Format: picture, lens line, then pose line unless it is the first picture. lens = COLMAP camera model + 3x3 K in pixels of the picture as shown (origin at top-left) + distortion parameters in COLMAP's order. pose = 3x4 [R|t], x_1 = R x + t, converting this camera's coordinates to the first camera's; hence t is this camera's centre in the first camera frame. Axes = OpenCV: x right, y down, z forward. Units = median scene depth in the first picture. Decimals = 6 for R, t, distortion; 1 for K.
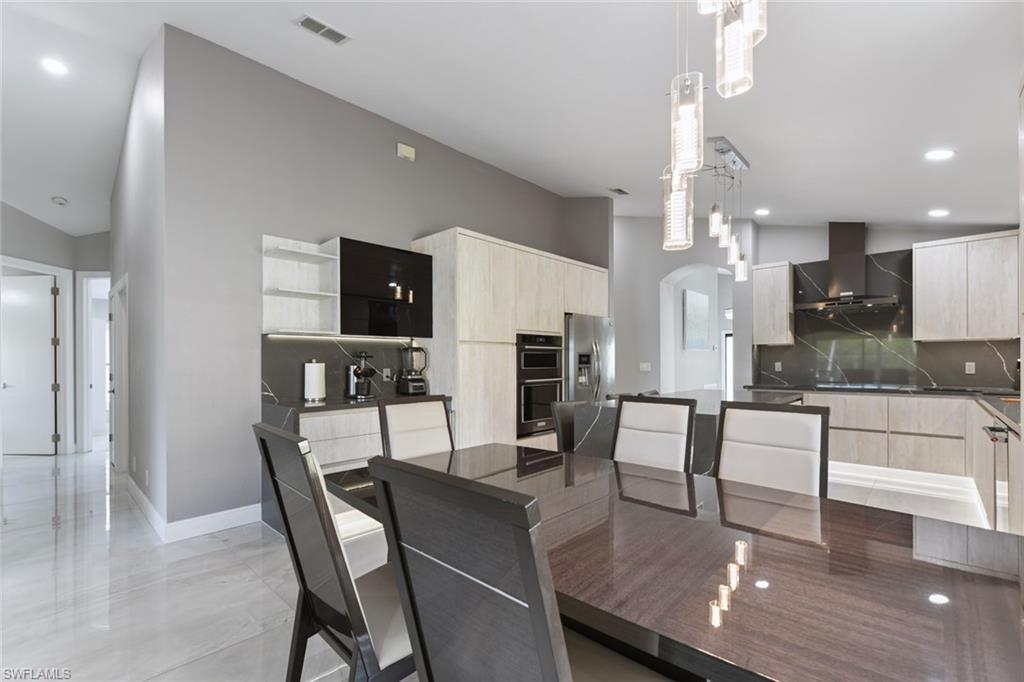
lens RADIAL K [[443.2, 0, 515.0], [0, 443.2, 361.0], [0, 0, 1]] dist [0.002226, -0.002715]
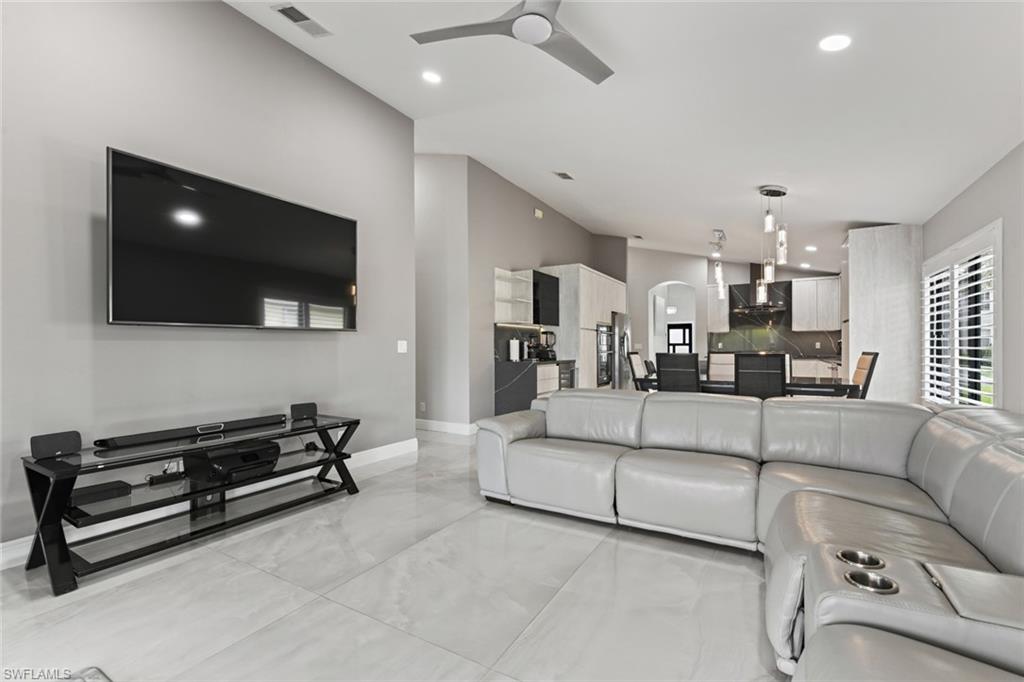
lens RADIAL K [[443.2, 0, 518.7], [0, 443.2, 345.2], [0, 0, 1]] dist [0.002226, -0.002715]
pose [[0.973578, 0.003348, 0.228329, -0.644626], [-0.002296, 0.999986, -0.004870, 0.025954], [-0.228342, 0.004217, 0.973572, -0.548761]]
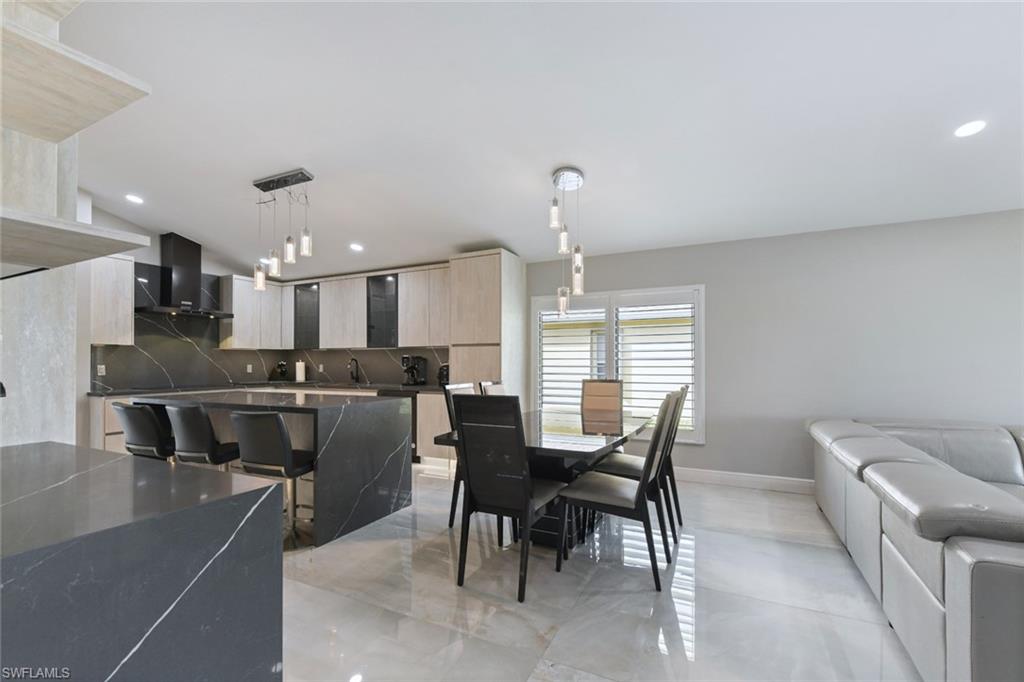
lens RADIAL K [[443.2, 0, 510.8], [0, 443.2, 356.7], [0, 0, 1]] dist [0.002226, -0.002715]
pose [[-0.284921, 0.017620, 0.958389, -0.594582], [0.000968, 0.999836, -0.018095, 0.003489], [-0.958550, -0.004227, -0.284892, 0.587133]]
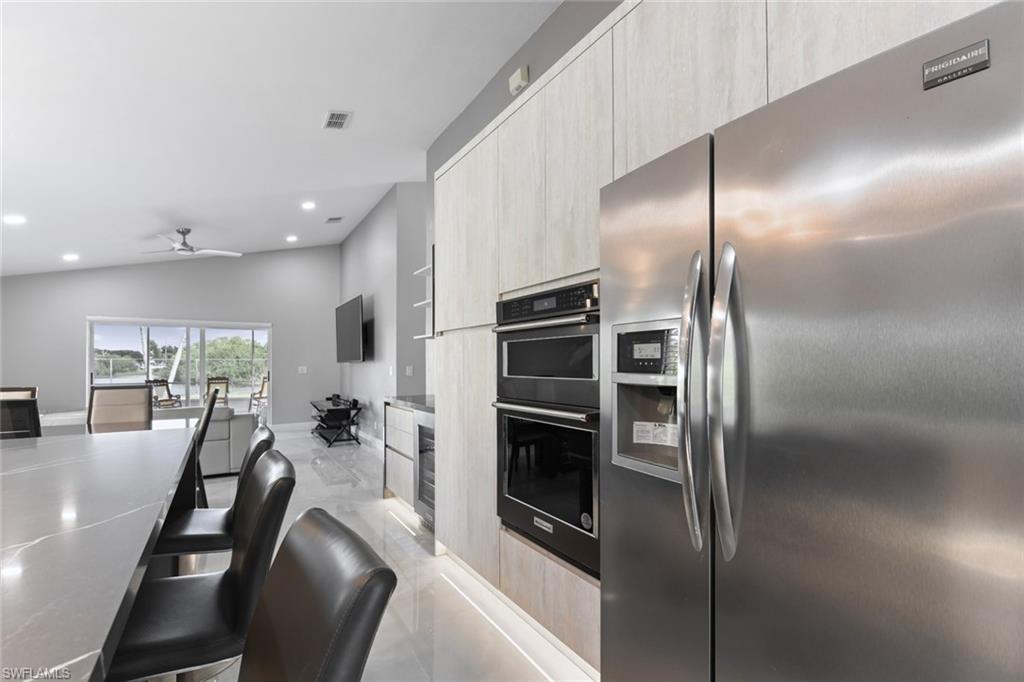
lens RADIAL K [[443.2, 0, 513.3], [0, 443.2, 360.3], [0, 0, 1]] dist [0.002226, -0.002715]
pose [[-0.246425, -0.000616, -0.969162, 0.449686], [0.007456, 0.999969, -0.002532, 0.001053], [0.969133, -0.007850, -0.246413, 1.099413]]
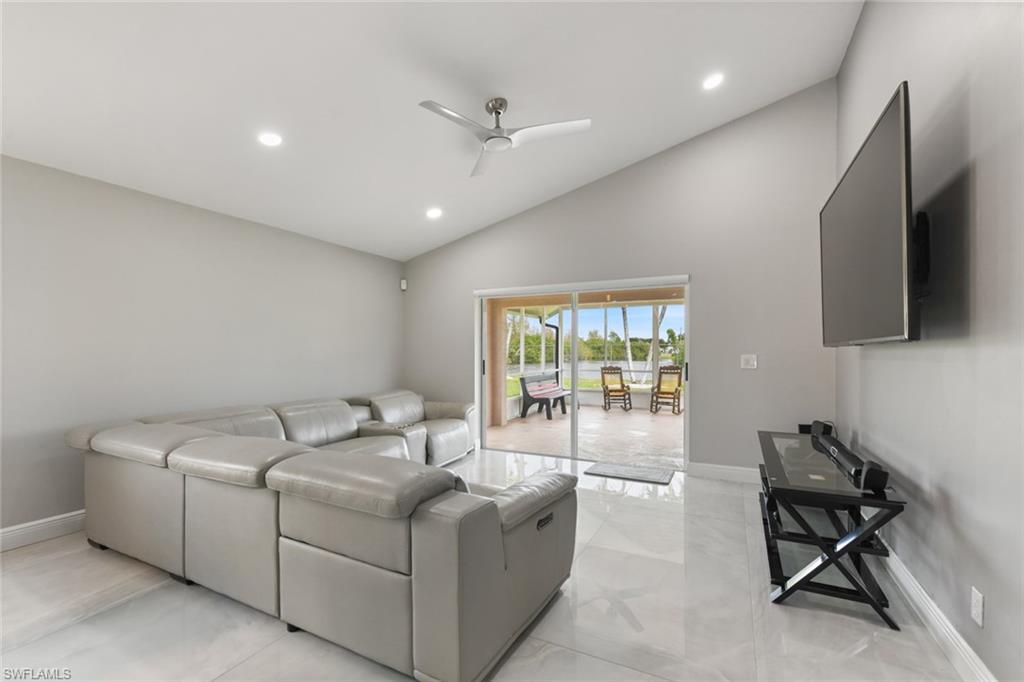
lens RADIAL K [[443.2, 0, 512.0], [0, 443.2, 353.2], [0, 0, 1]] dist [0.002226, -0.002715]
pose [[-0.958826, 0.009724, -0.283829, -0.361551], [0.008644, 0.999950, 0.005058, 0.003336], [0.283864, 0.002397, -0.958862, 0.555154]]
